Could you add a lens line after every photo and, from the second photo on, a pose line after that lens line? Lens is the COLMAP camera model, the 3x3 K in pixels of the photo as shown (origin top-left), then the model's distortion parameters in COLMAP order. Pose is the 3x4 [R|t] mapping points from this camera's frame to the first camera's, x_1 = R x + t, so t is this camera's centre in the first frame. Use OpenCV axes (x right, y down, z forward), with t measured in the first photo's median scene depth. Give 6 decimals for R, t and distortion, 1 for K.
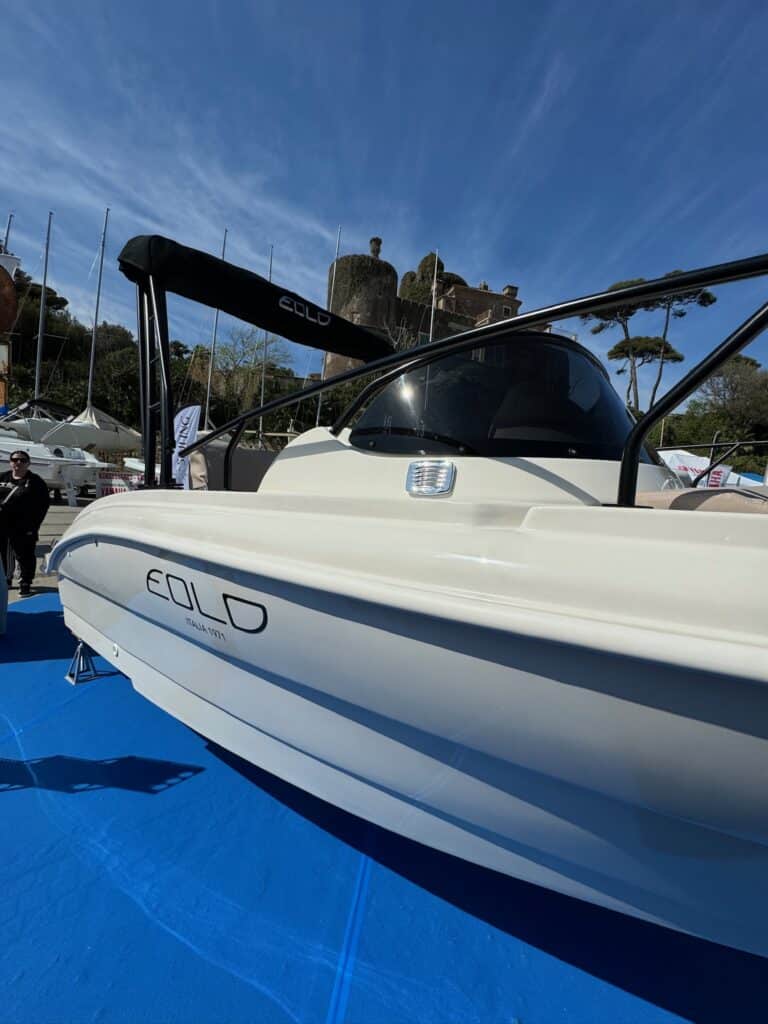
lens RADIAL K [[413.7, 0, 384.2], [0, 413.7, 510.5], [0, 0, 1]] dist [-0.000447, -0.000239]
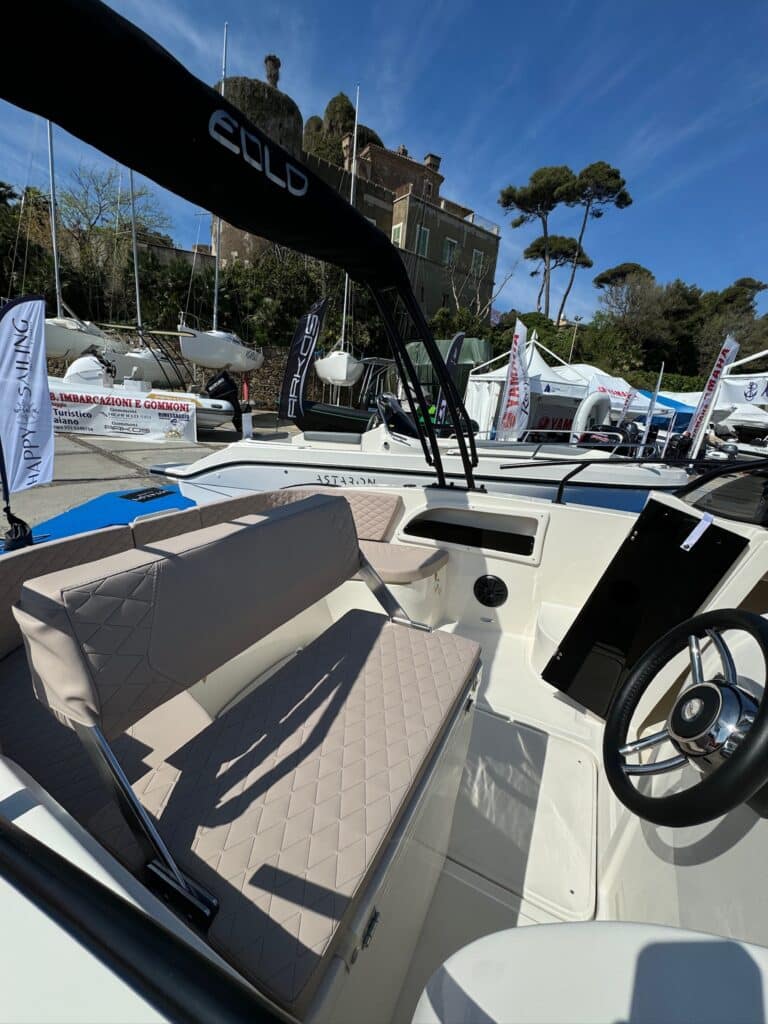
lens RADIAL K [[413.7, 0, 384.2], [0, 413.7, 510.5], [0, 0, 1]] dist [-0.000447, -0.000239]
pose [[0.975868, -0.038036, 0.215022, -0.014518], [-0.012563, 0.973301, 0.229189, -0.017408], [-0.217998, -0.226359, 0.949336, 0.037413]]
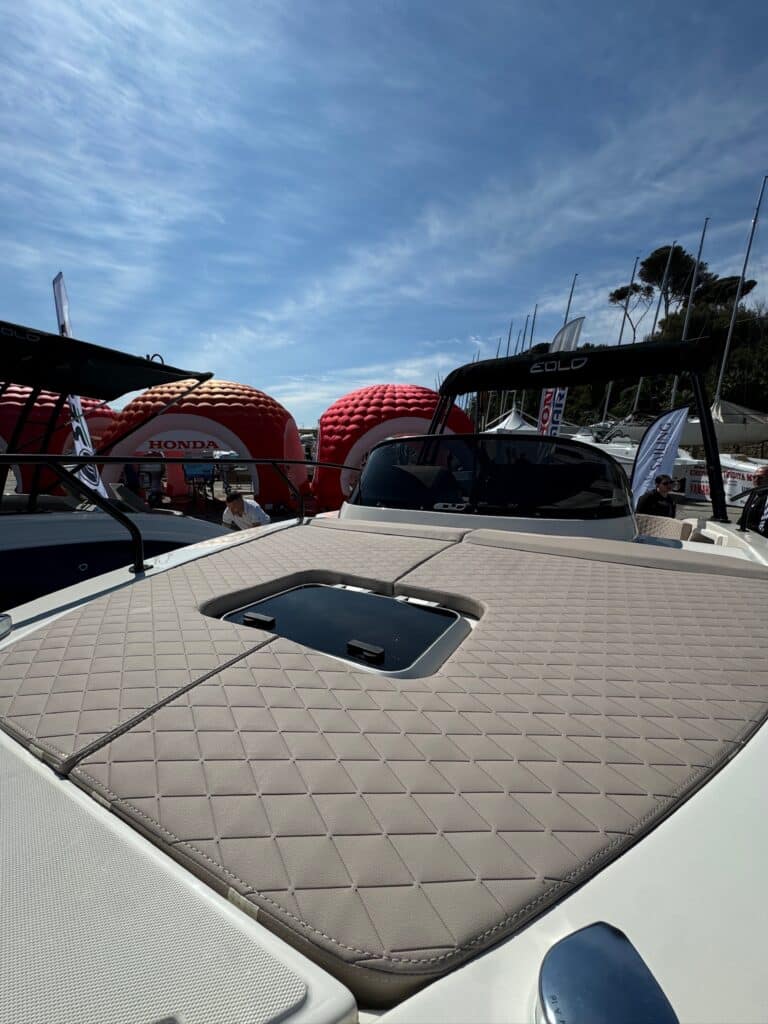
lens RADIAL K [[413.7, 0, 384.2], [0, 413.7, 510.5], [0, 0, 1]] dist [-0.000447, -0.000239]
pose [[0.193864, 0.080831, -0.977693, 0.083726], [-0.059445, 0.995736, 0.070536, -0.007572], [0.979226, 0.044445, 0.197842, 0.019943]]
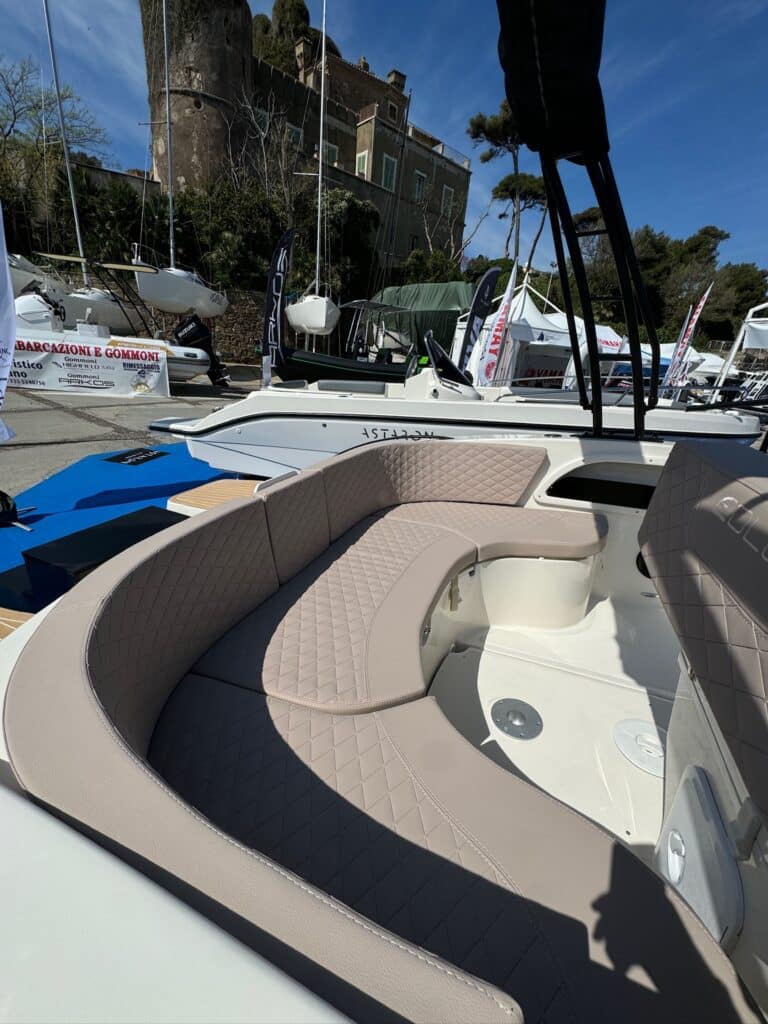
lens RADIAL K [[413.7, 0, 384.0], [0, 413.7, 512.0], [0, 0, 1]] dist [-0.001965, 0.000001]
pose [[0.952020, -0.092109, 0.291846, -0.034976], [-0.009314, 0.944471, 0.328463, -0.013751], [-0.305895, -0.315422, 0.898297, 0.058048]]
